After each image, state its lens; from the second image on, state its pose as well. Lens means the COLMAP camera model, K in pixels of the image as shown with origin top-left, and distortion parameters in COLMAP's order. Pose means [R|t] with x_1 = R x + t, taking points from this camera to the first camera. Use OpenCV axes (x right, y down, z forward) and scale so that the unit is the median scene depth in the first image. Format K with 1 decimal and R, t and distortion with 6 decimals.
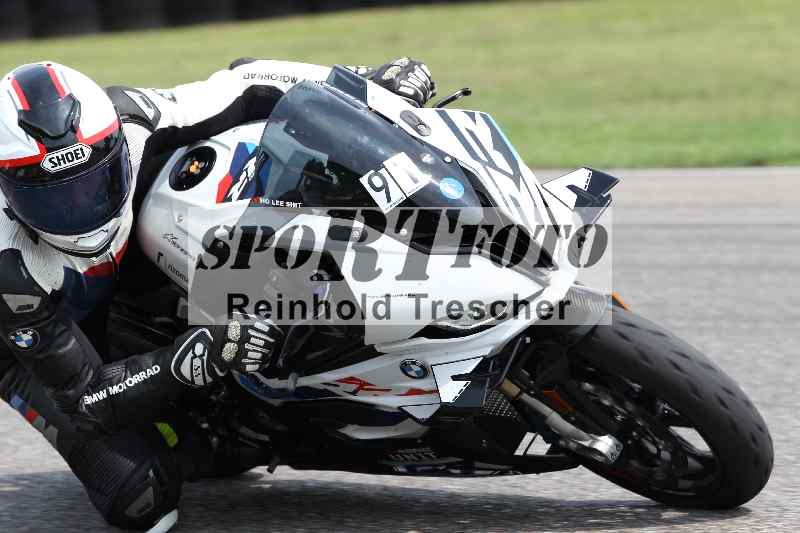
lens RADIAL K [[5502.4, 0, 400.4], [0, 5502.4, 264.8], [0, 0, 1]] dist [-0.296819, 0.000000]
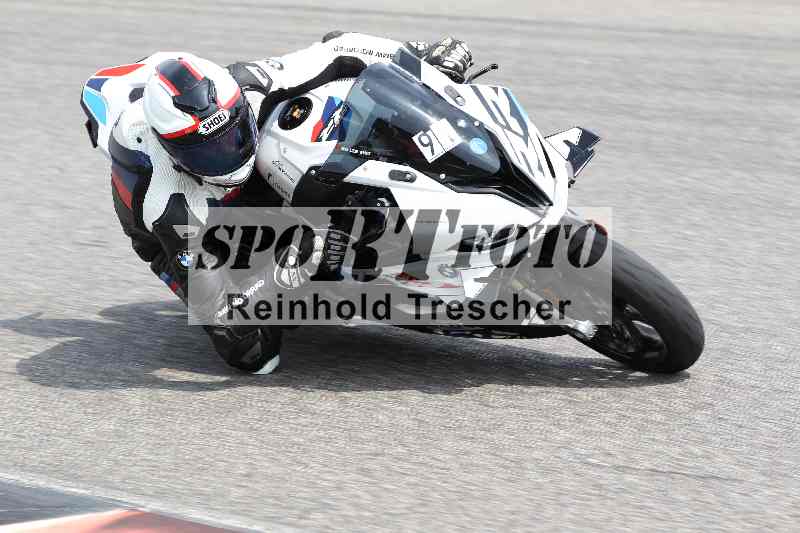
lens RADIAL K [[5502.4, 0, 399.4], [0, 5502.4, 265.5], [0, 0, 1]] dist [-0.296819, 0.000000]
pose [[0.999107, 0.034627, -0.024196, 0.023883], [-0.032499, 0.995986, 0.083399, -0.098288], [0.026987, -0.082538, 0.996222, -0.391457]]
